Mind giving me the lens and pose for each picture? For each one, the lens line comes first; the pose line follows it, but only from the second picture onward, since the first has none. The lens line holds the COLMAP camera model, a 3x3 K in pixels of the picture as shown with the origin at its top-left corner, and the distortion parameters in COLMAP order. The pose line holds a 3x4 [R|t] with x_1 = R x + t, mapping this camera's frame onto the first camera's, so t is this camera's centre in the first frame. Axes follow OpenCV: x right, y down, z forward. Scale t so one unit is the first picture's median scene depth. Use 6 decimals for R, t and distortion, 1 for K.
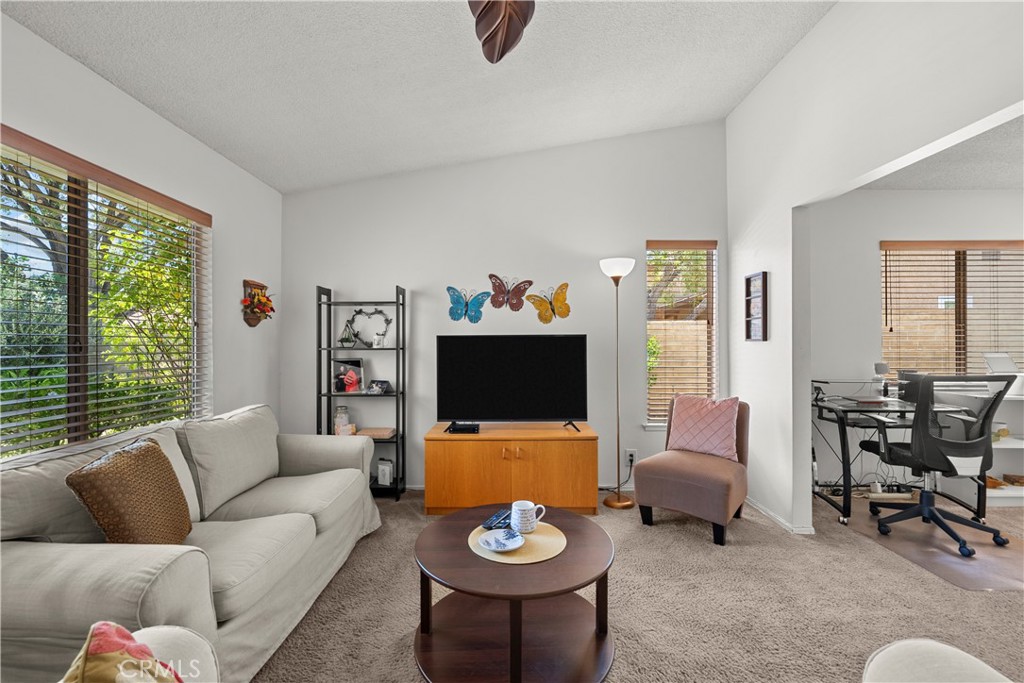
lens RADIAL K [[454.9, 0, 496.4], [0, 454.9, 344.9], [0, 0, 1]] dist [-0.002367, -0.000059]
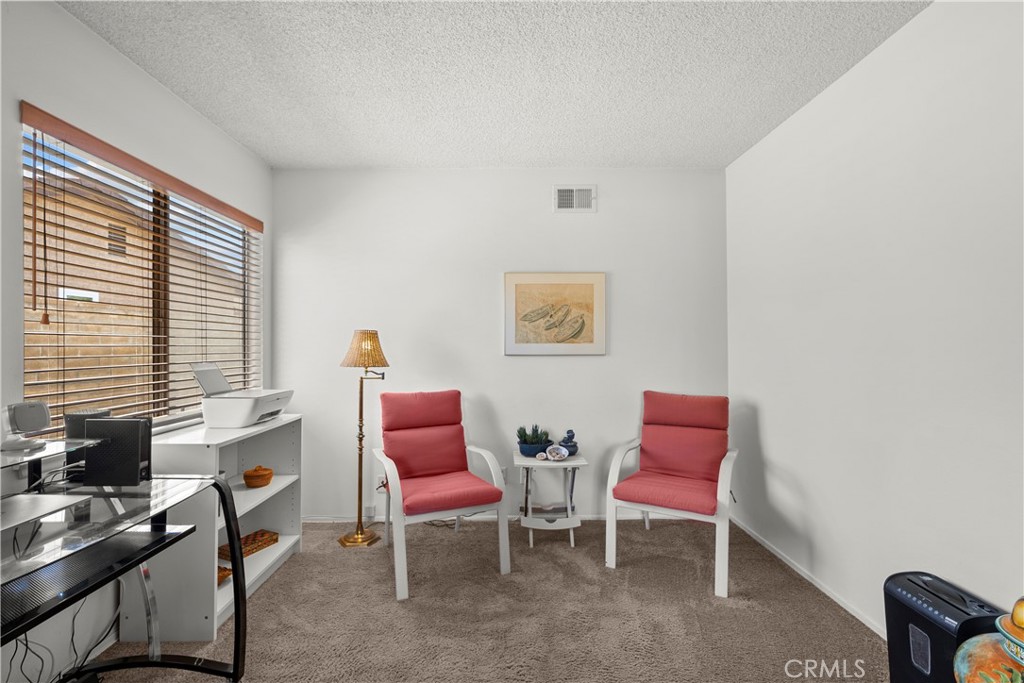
lens RADIAL K [[454.9, 0, 496.4], [0, 454.9, 344.9], [0, 0, 1]] dist [-0.002367, -0.000059]
pose [[-0.001674, 0.003986, 0.999991, 0.479745], [0.006890, 0.999968, -0.003974, -0.004619], [-0.999975, 0.006883, -0.001702, 0.623971]]
